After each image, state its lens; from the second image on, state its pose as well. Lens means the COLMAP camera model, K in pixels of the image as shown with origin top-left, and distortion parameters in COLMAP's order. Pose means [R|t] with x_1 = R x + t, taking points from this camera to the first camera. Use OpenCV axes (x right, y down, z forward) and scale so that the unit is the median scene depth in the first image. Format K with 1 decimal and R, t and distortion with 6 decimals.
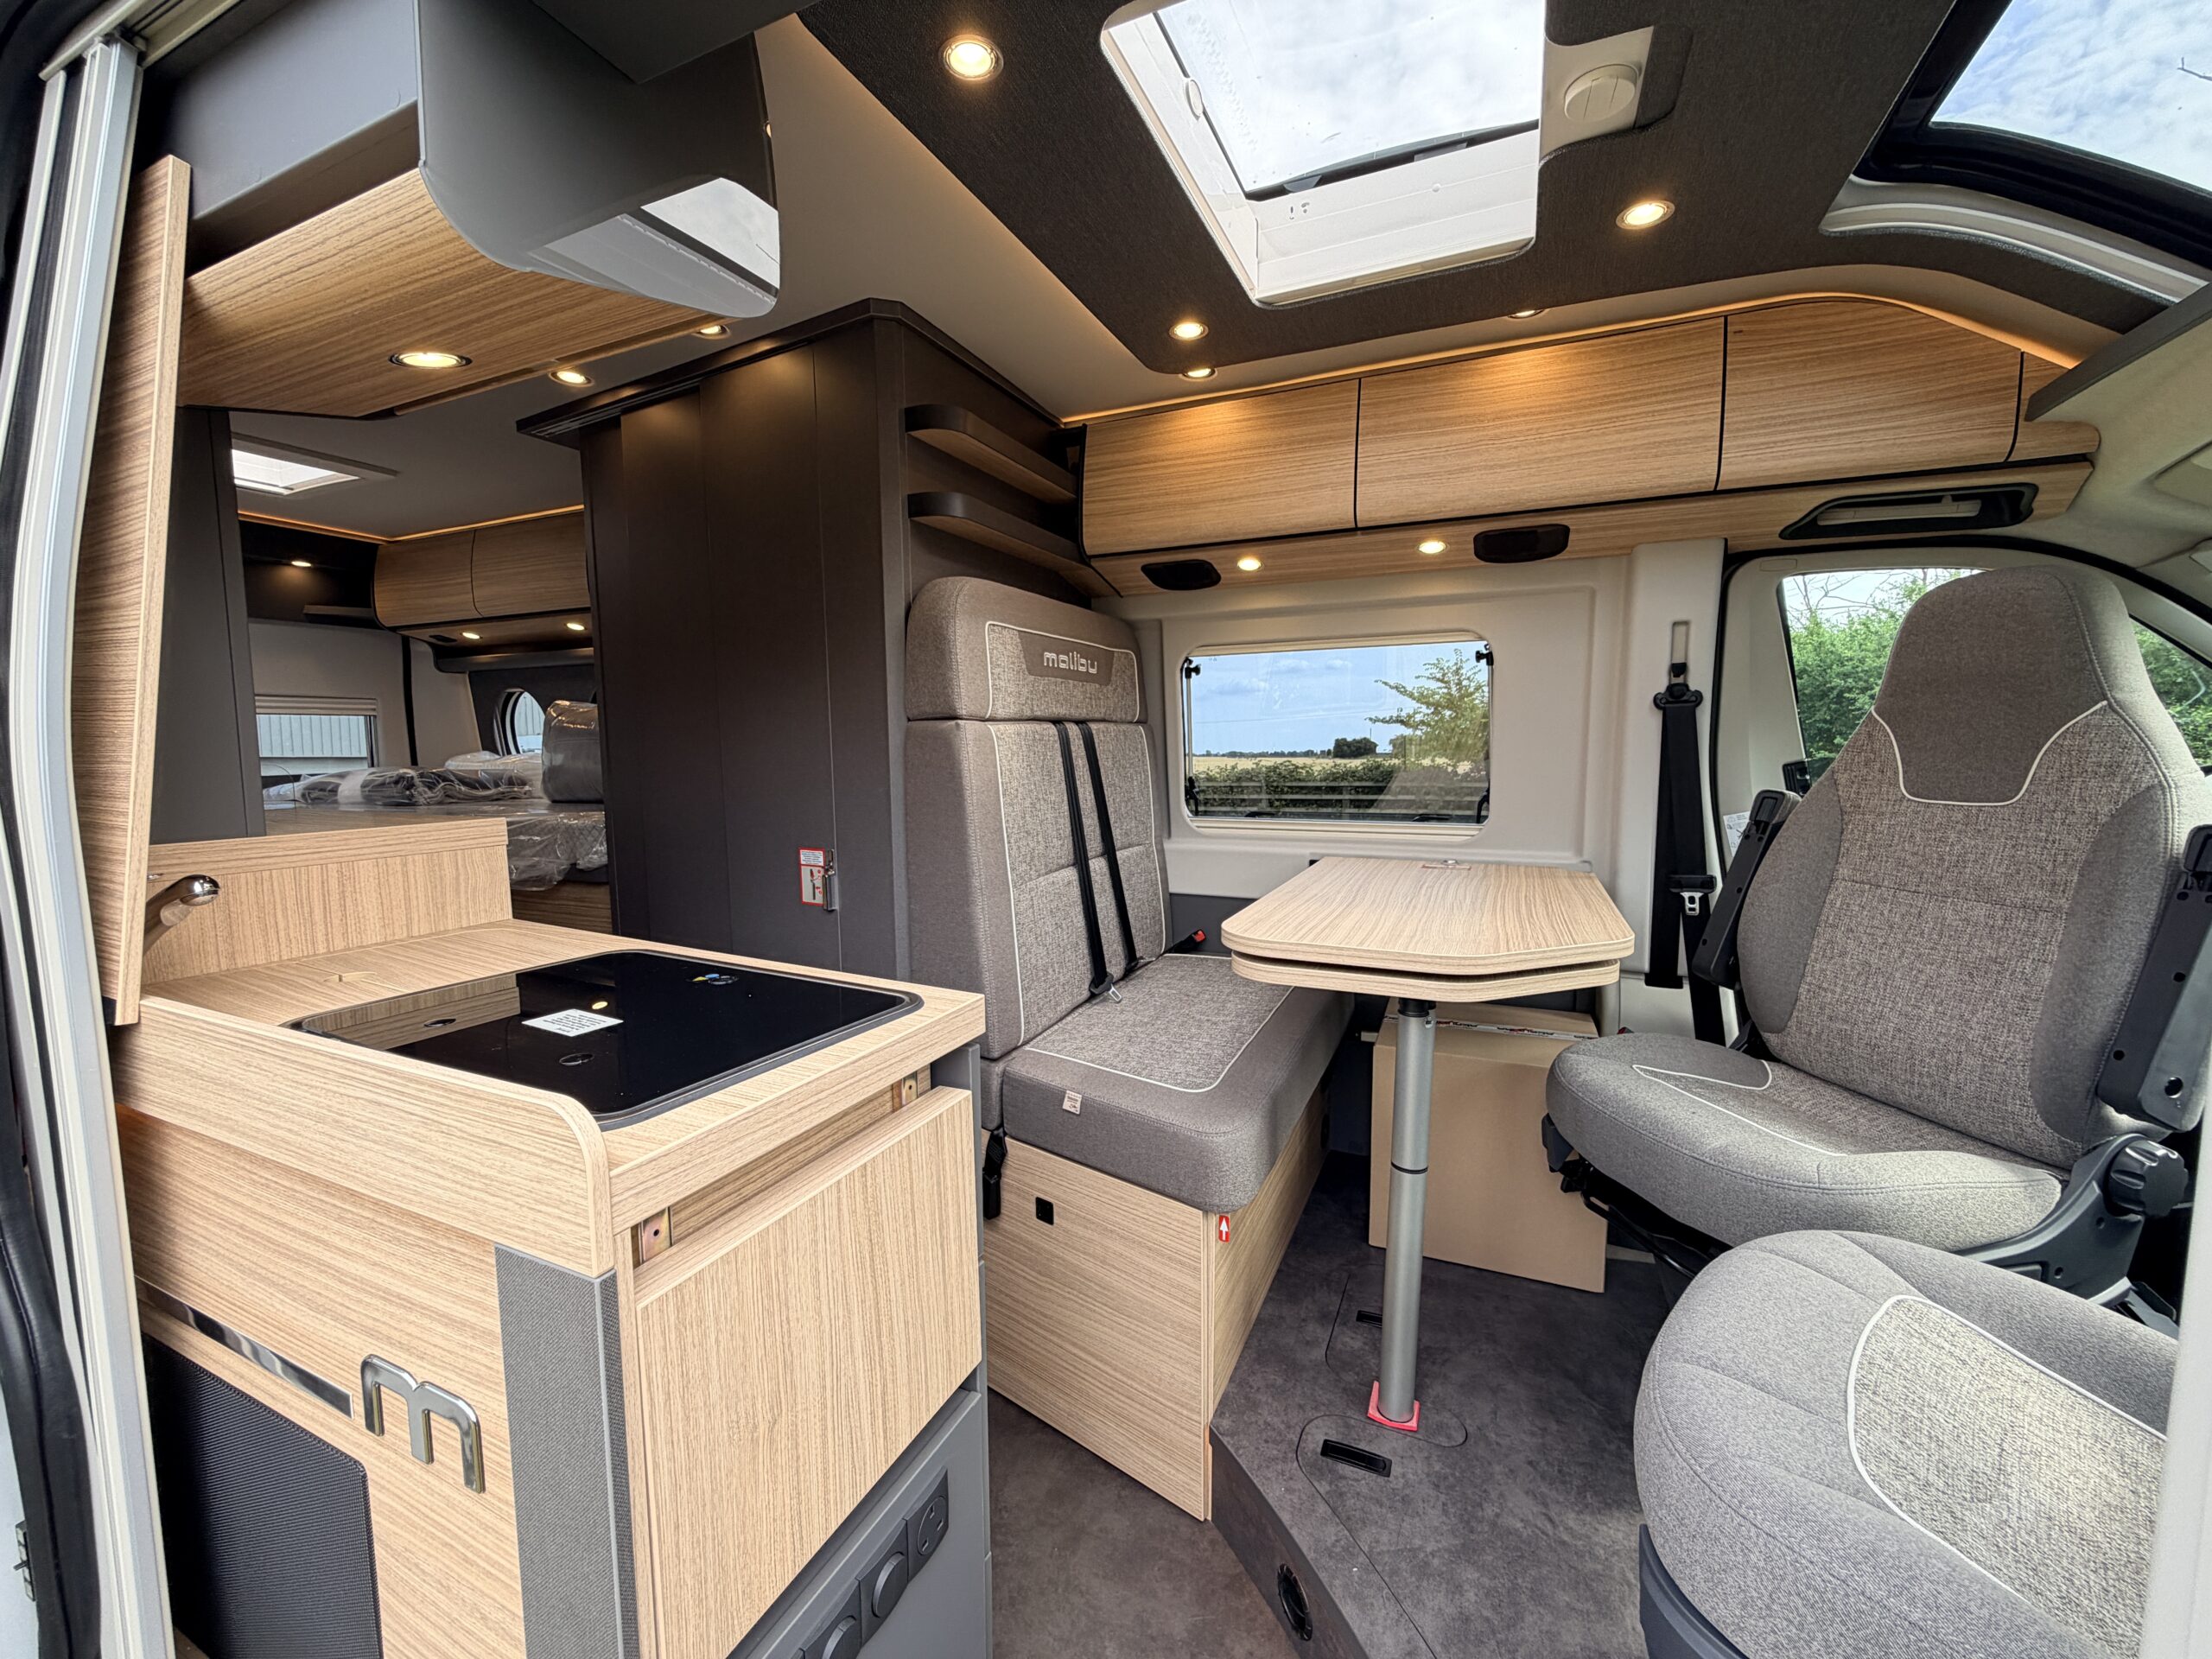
lens RADIAL K [[883.8, 0, 1099.5], [0, 883.8, 831.5], [0, 0, 1]] dist [0.000674, -0.000007]
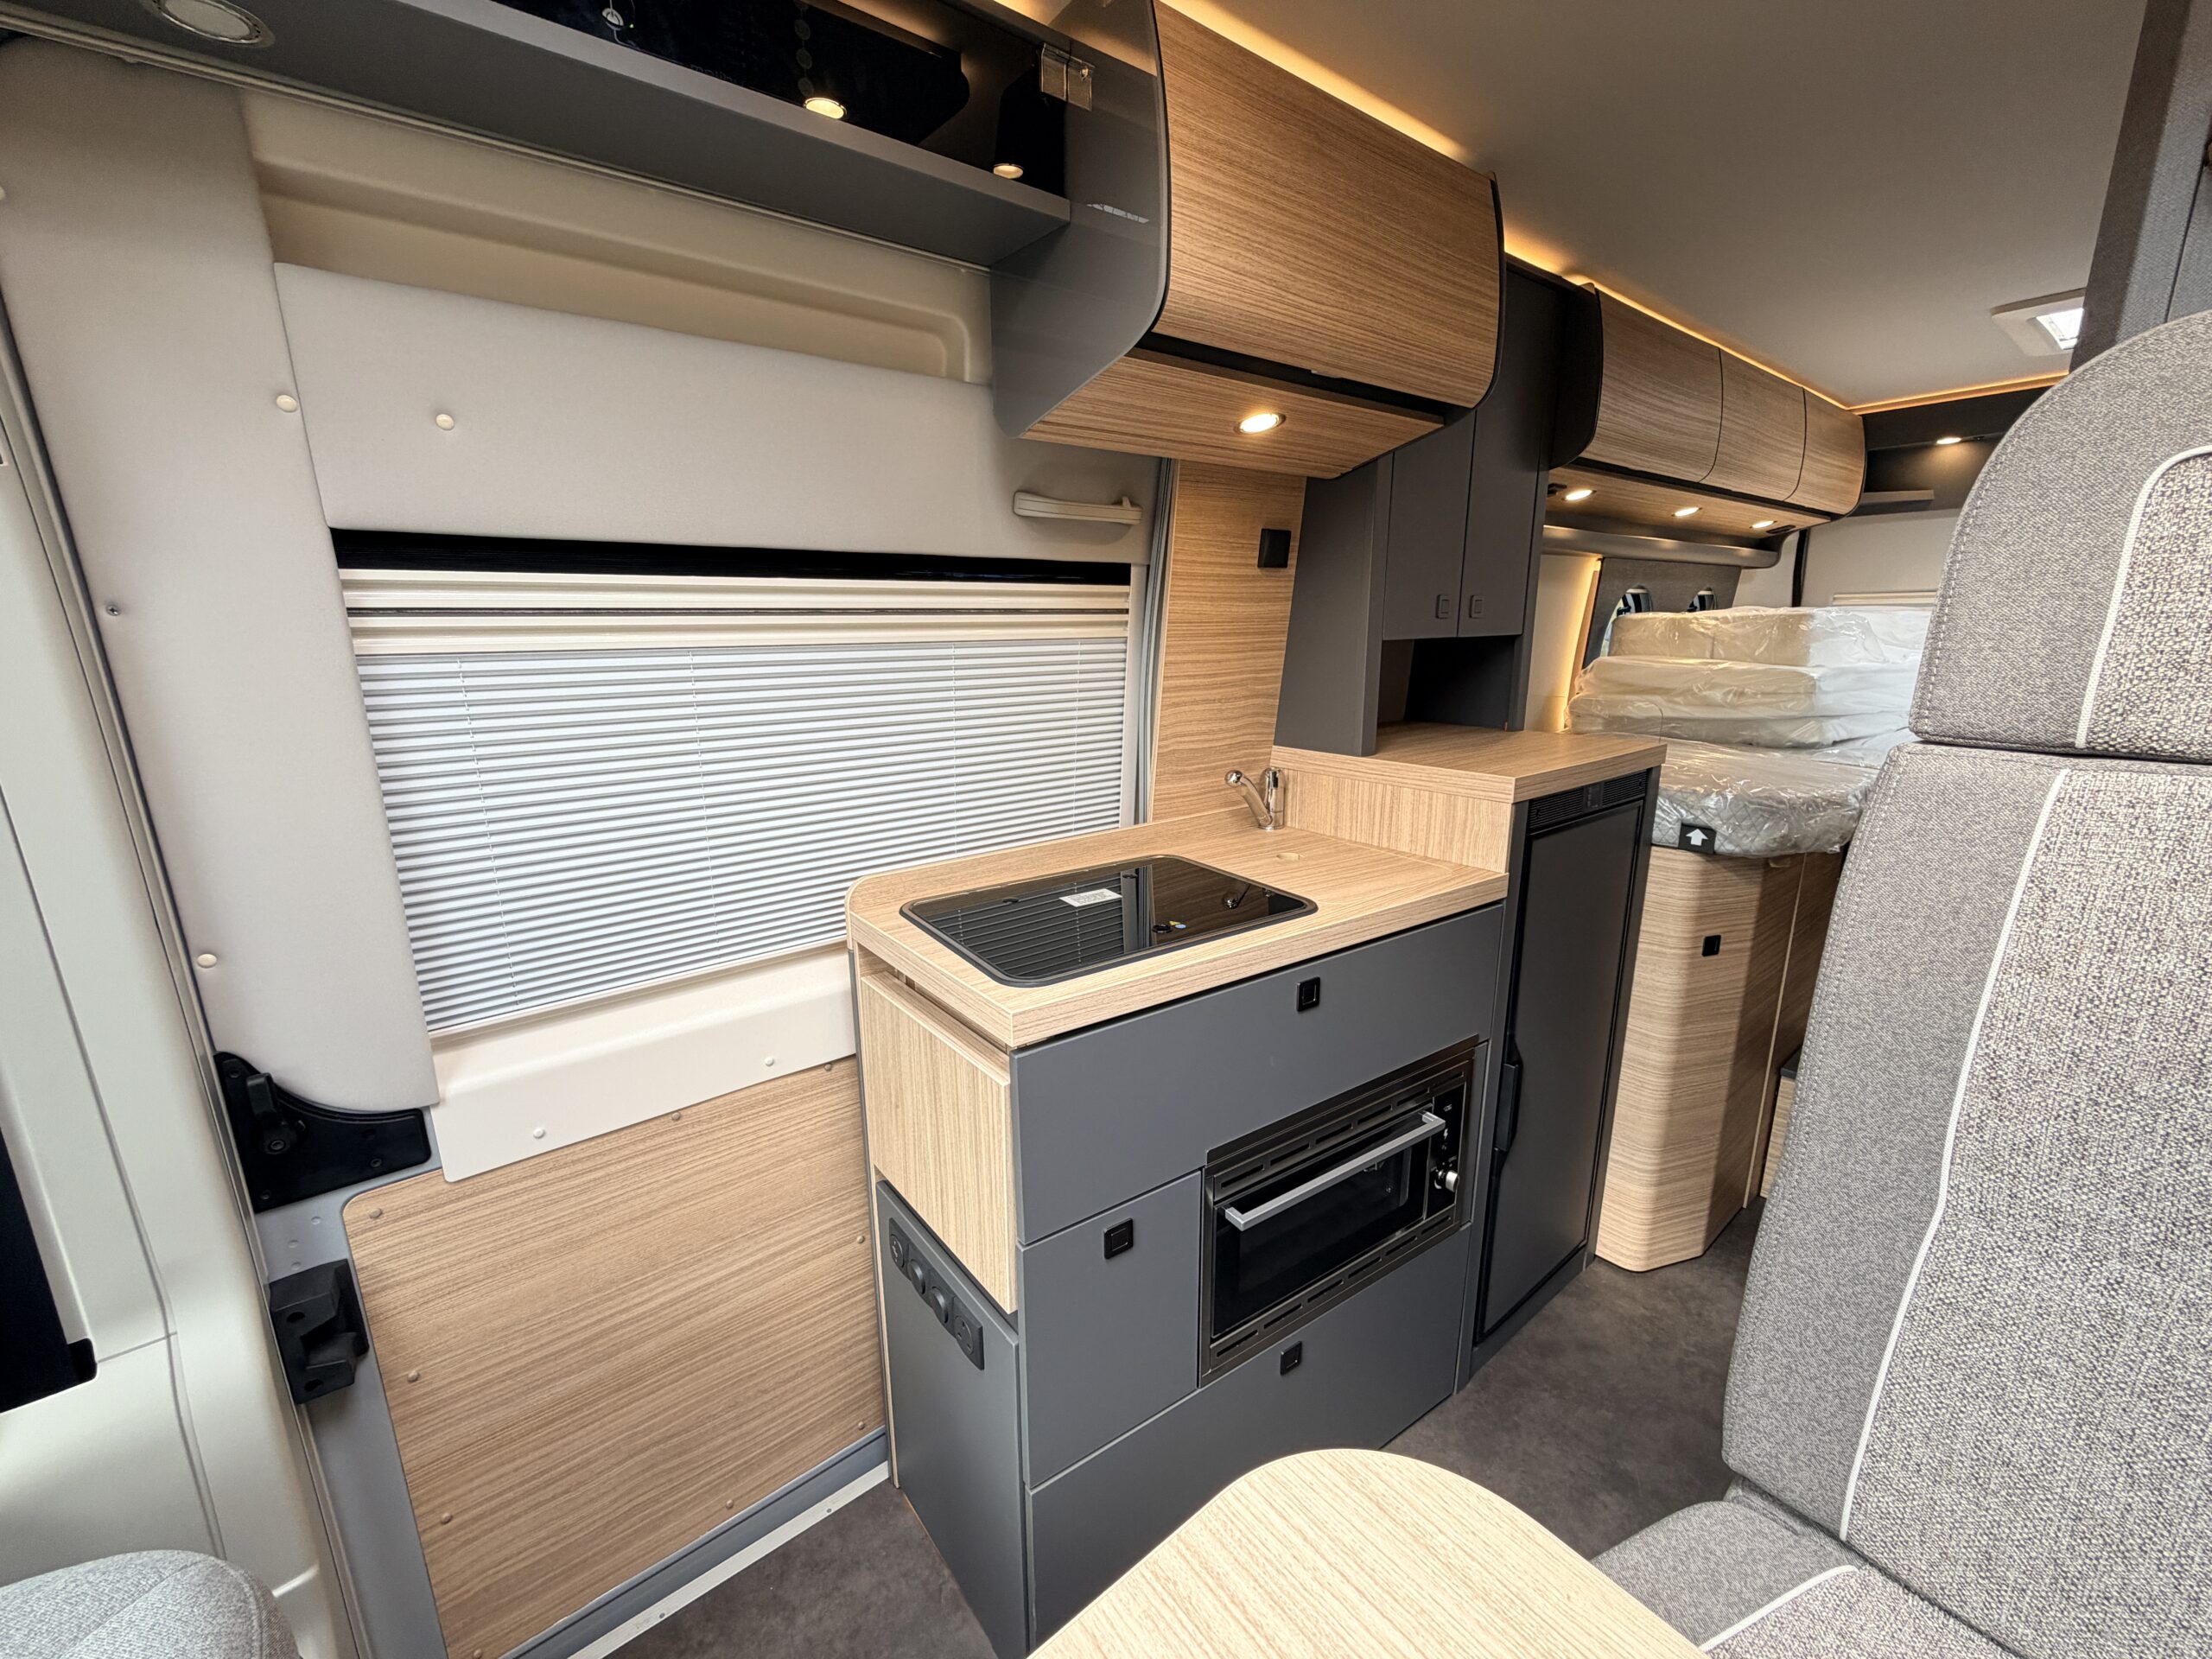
lens RADIAL K [[883.8, 0, 1099.5], [0, 883.8, 831.5], [0, 0, 1]] dist [0.000674, -0.000007]
pose [[-0.457531, 0.217513, -0.862180, 0.329288], [-0.074707, 0.956788, 0.281025, -0.153732], [0.886050, 0.192988, -0.421510, 0.751709]]
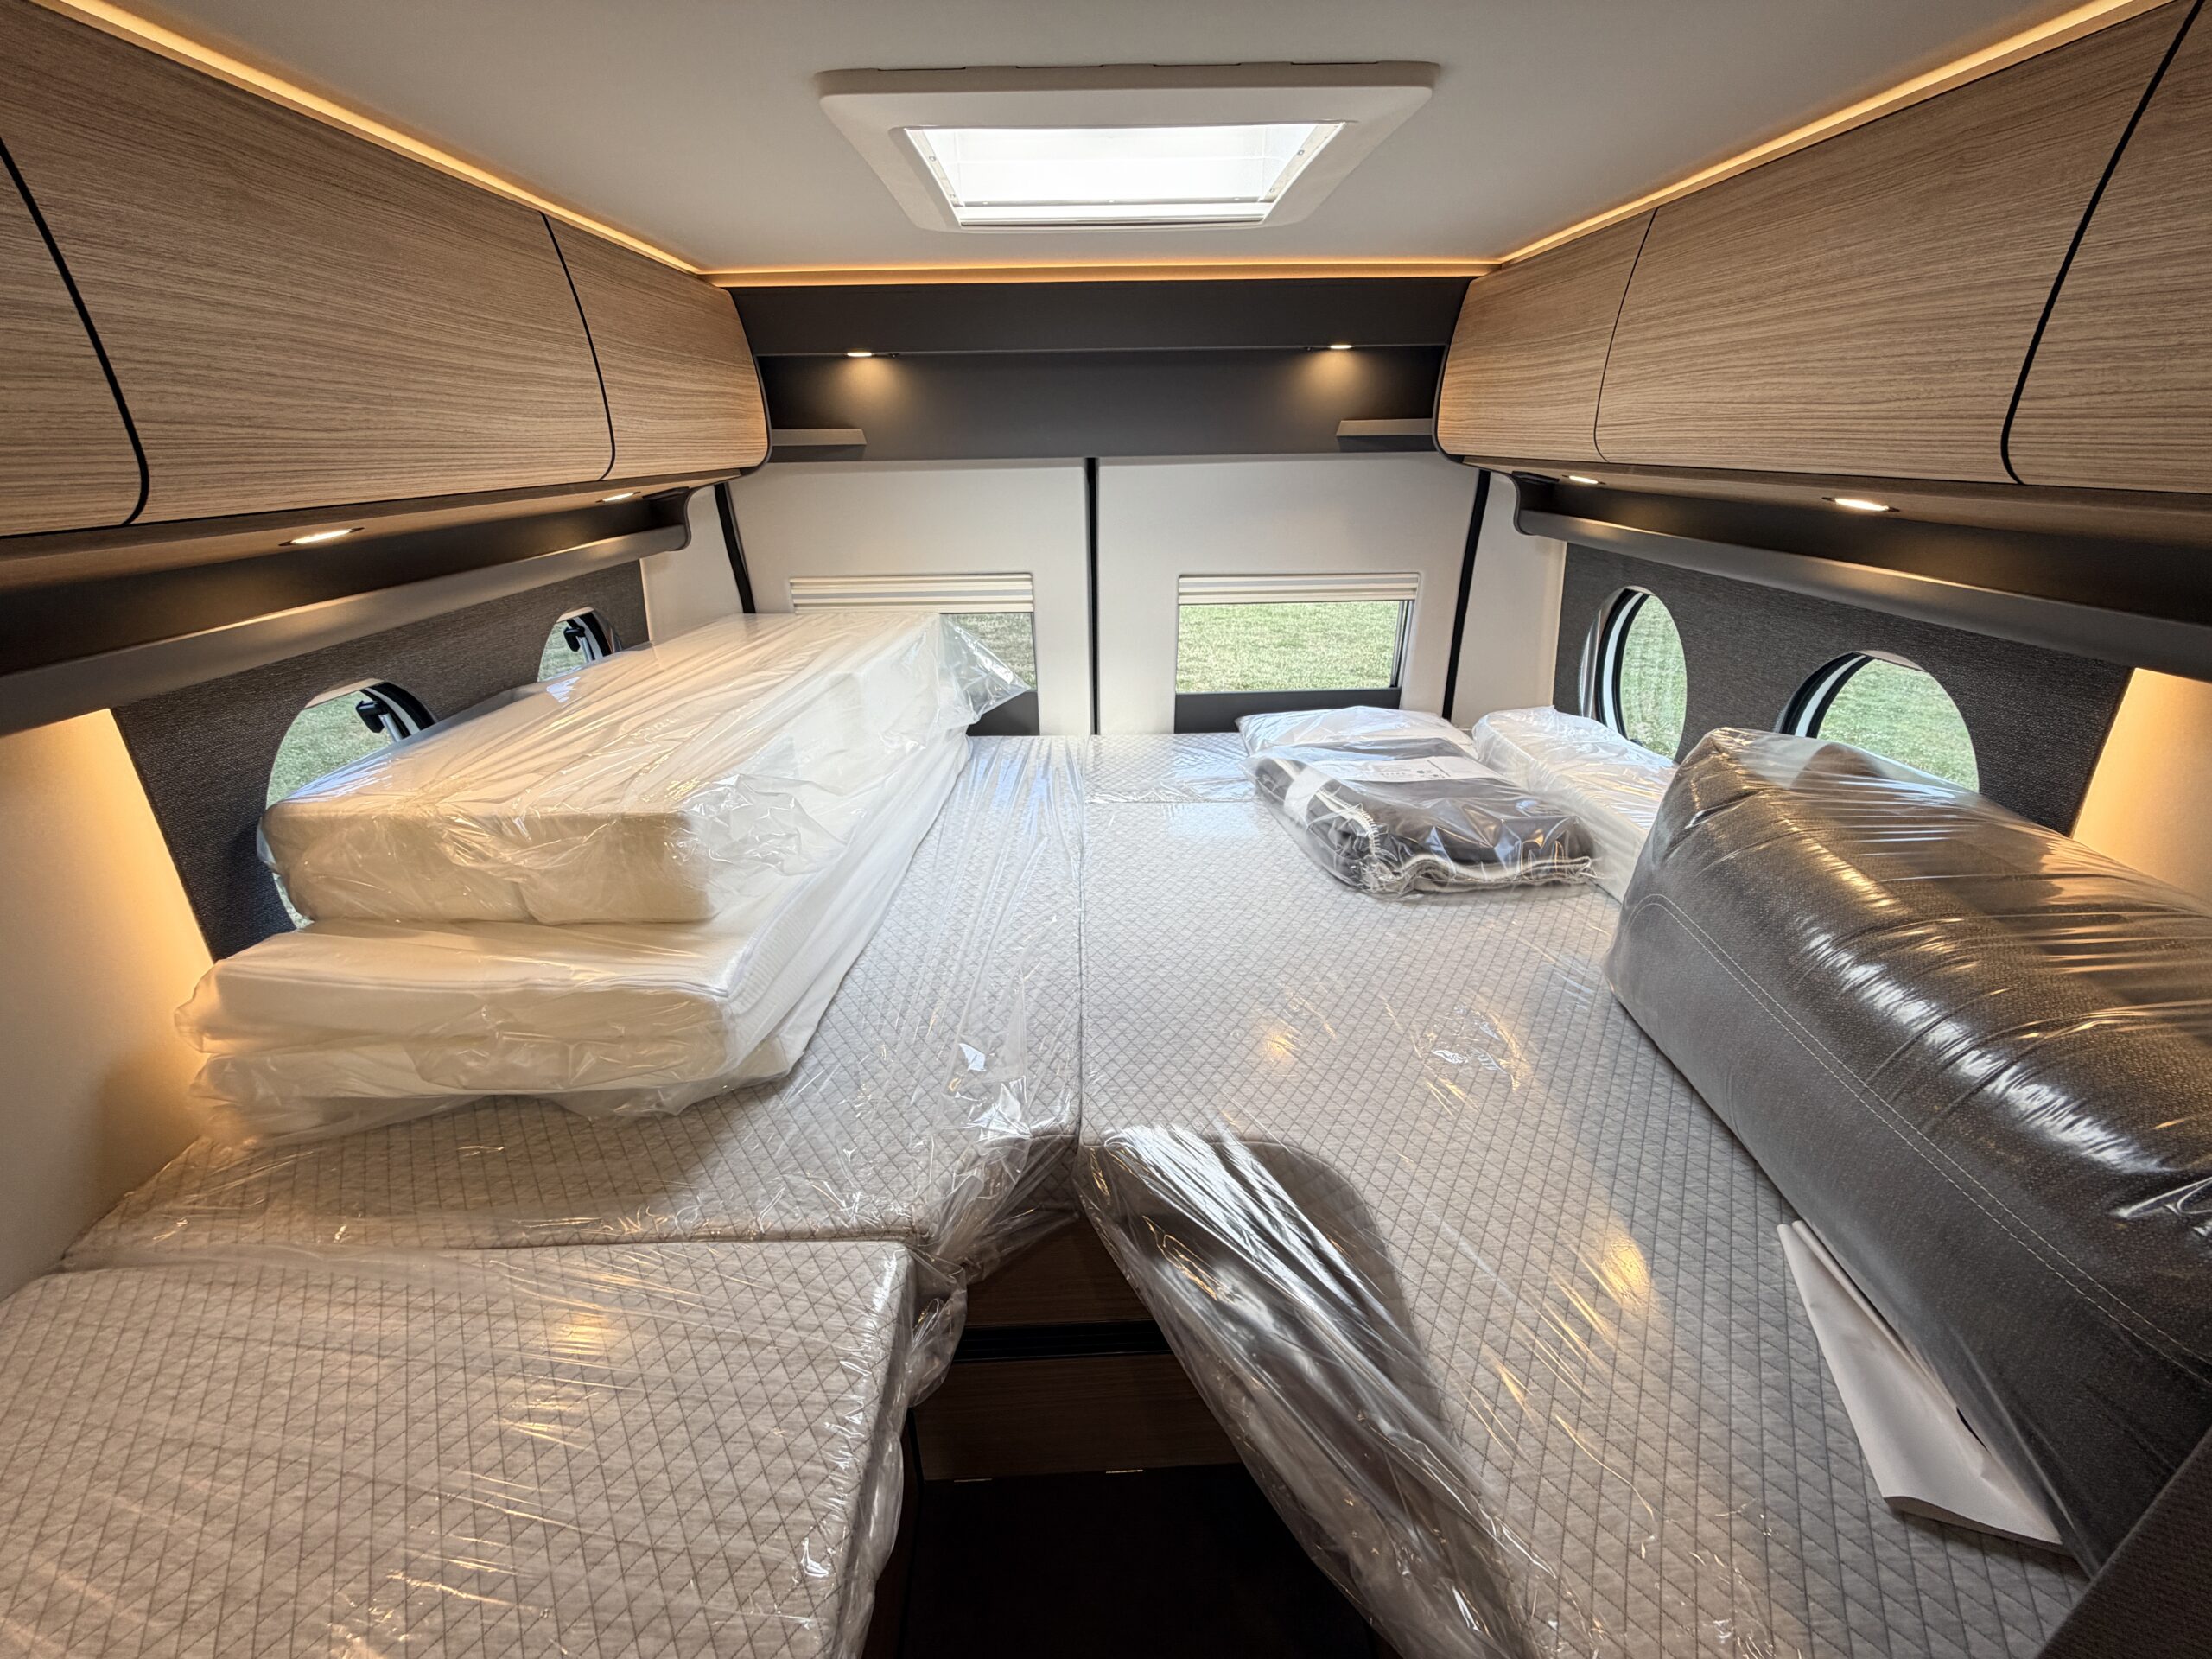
lens RADIAL K [[883.8, 0, 1099.5], [0, 883.8, 831.5], [0, 0, 1]] dist [0.000674, -0.000007]
pose [[0.435786, 0.367148, -0.821762, -0.702498], [-0.082105, 0.925427, 0.369923, -0.375086], [0.896297, -0.093737, 0.433433, 1.044640]]
